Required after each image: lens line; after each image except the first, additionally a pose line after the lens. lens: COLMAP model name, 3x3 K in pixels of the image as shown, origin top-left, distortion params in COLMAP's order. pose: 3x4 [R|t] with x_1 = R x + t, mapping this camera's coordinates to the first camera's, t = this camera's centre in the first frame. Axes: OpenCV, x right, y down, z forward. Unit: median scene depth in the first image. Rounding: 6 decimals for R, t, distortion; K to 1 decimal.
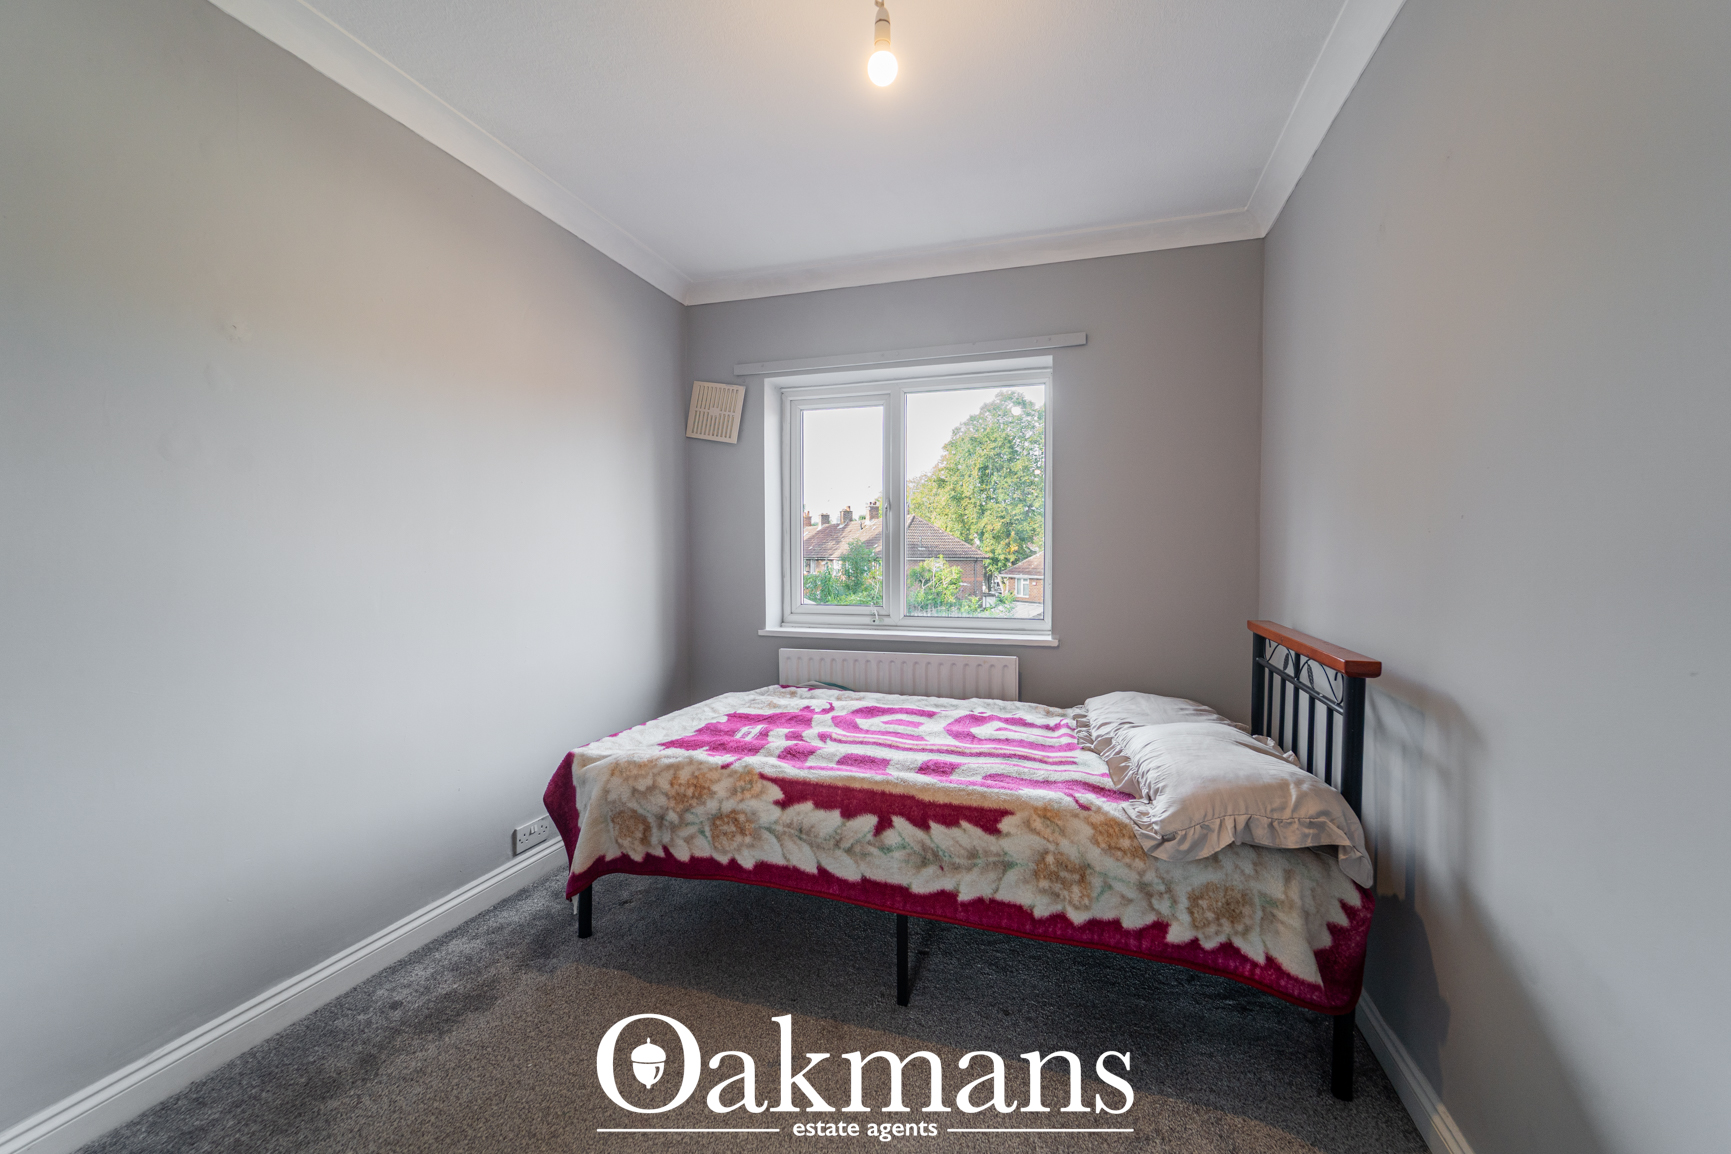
lens RADIAL K [[691.3, 0, 866.3], [0, 691.3, 567.1], [0, 0, 1]] dist [-0.000691, -0.002033]
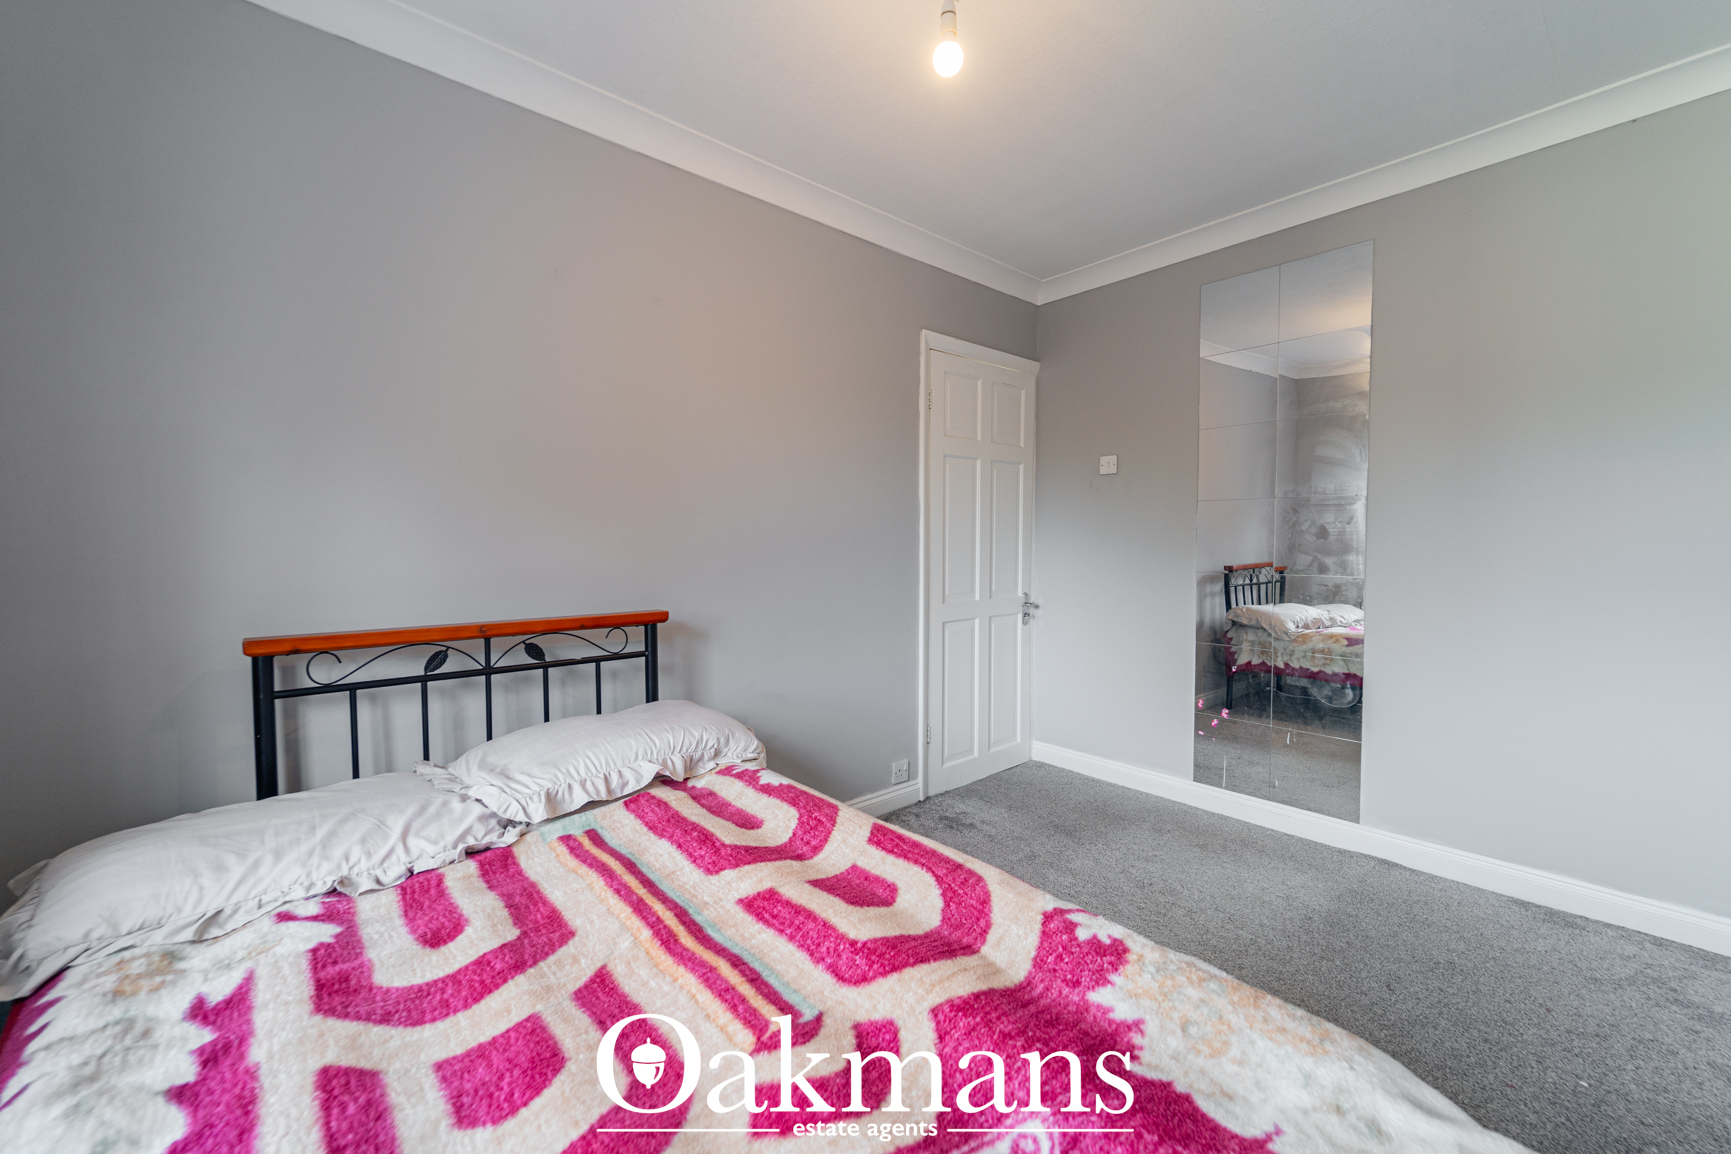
lens RADIAL K [[703.2, 0, 861.3], [0, 703.2, 568.5], [0, 0, 1]] dist [-0.001804, -0.000786]
pose [[-0.858856, -0.019298, 0.511853, -0.338400], [0.008208, 0.998643, 0.051424, -0.021979], [-0.512151, 0.048367, -0.857533, 1.737530]]
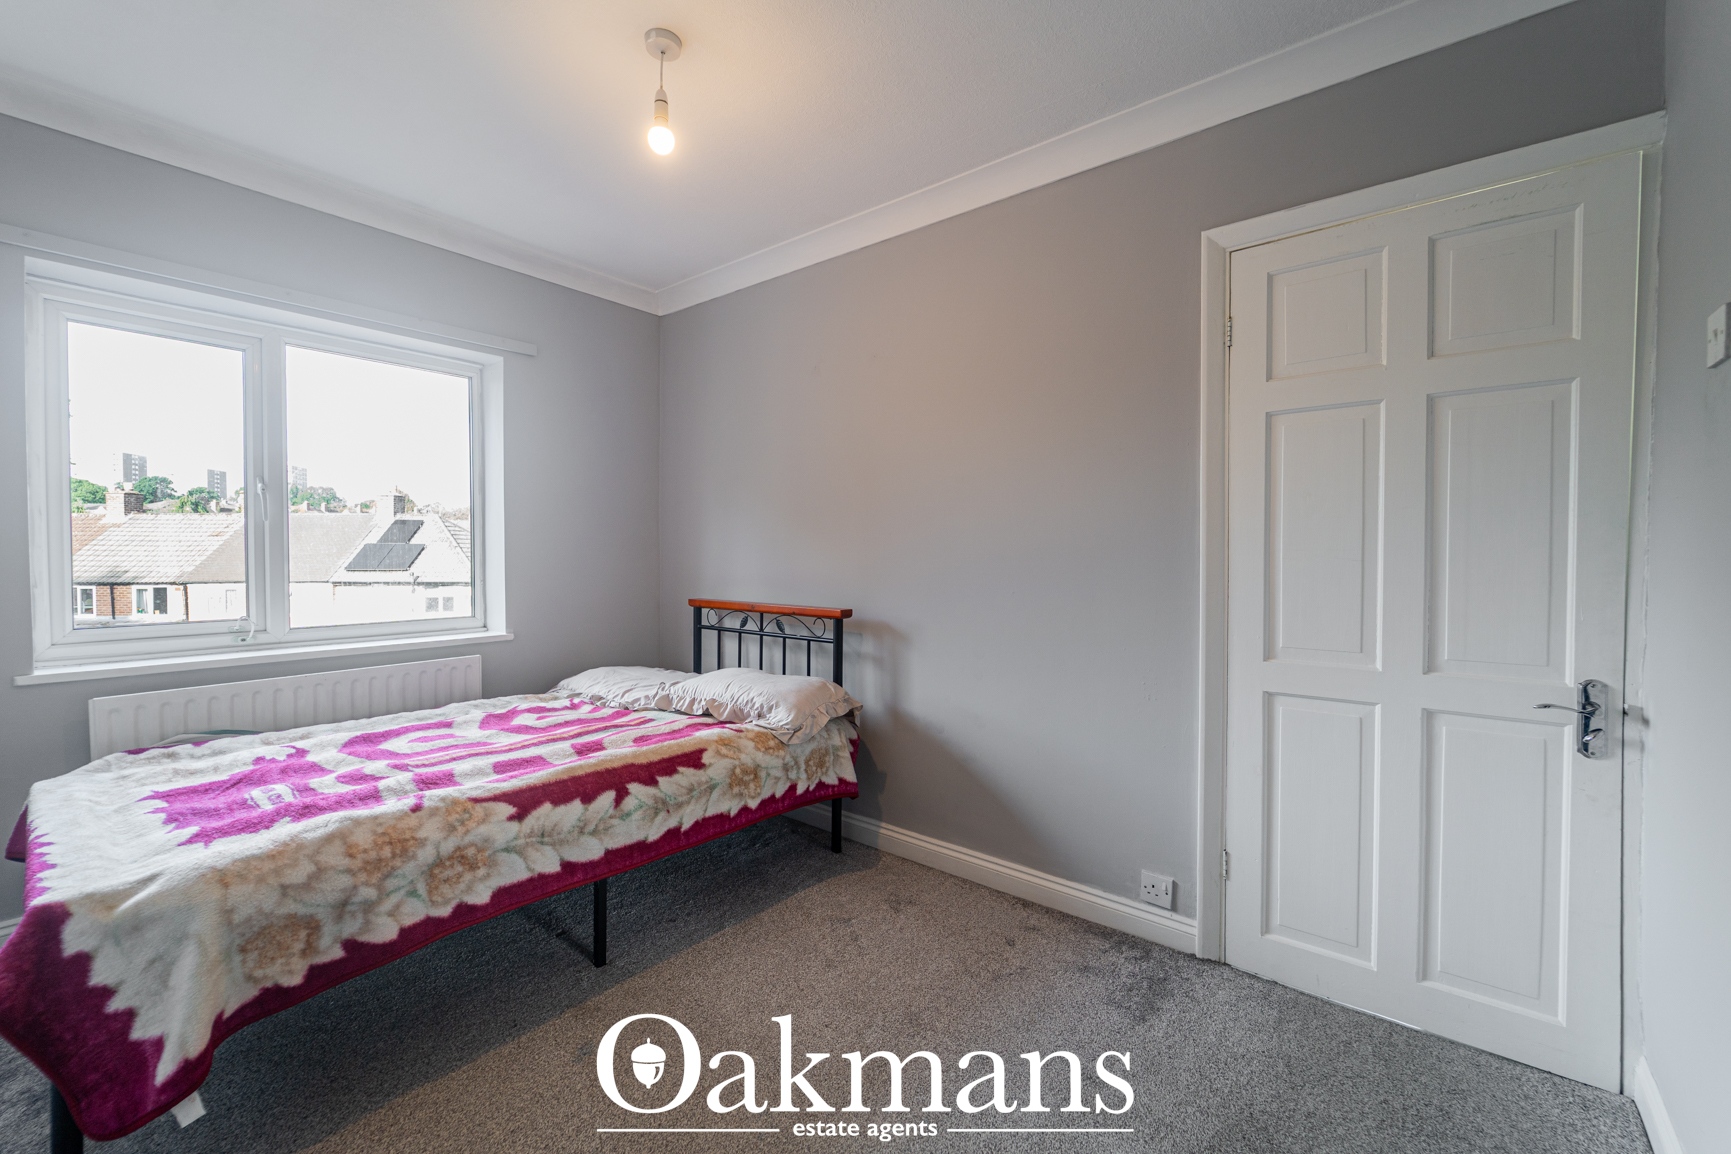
lens RADIAL K [[703.2, 0, 861.3], [0, 703.2, 568.5], [0, 0, 1]] dist [-0.001804, -0.000786]
pose [[0.369722, -0.019344, 0.928941, -0.847428], [0.011608, 0.999801, 0.016200, -0.003423], [-0.929070, 0.004793, 0.369873, 0.219865]]
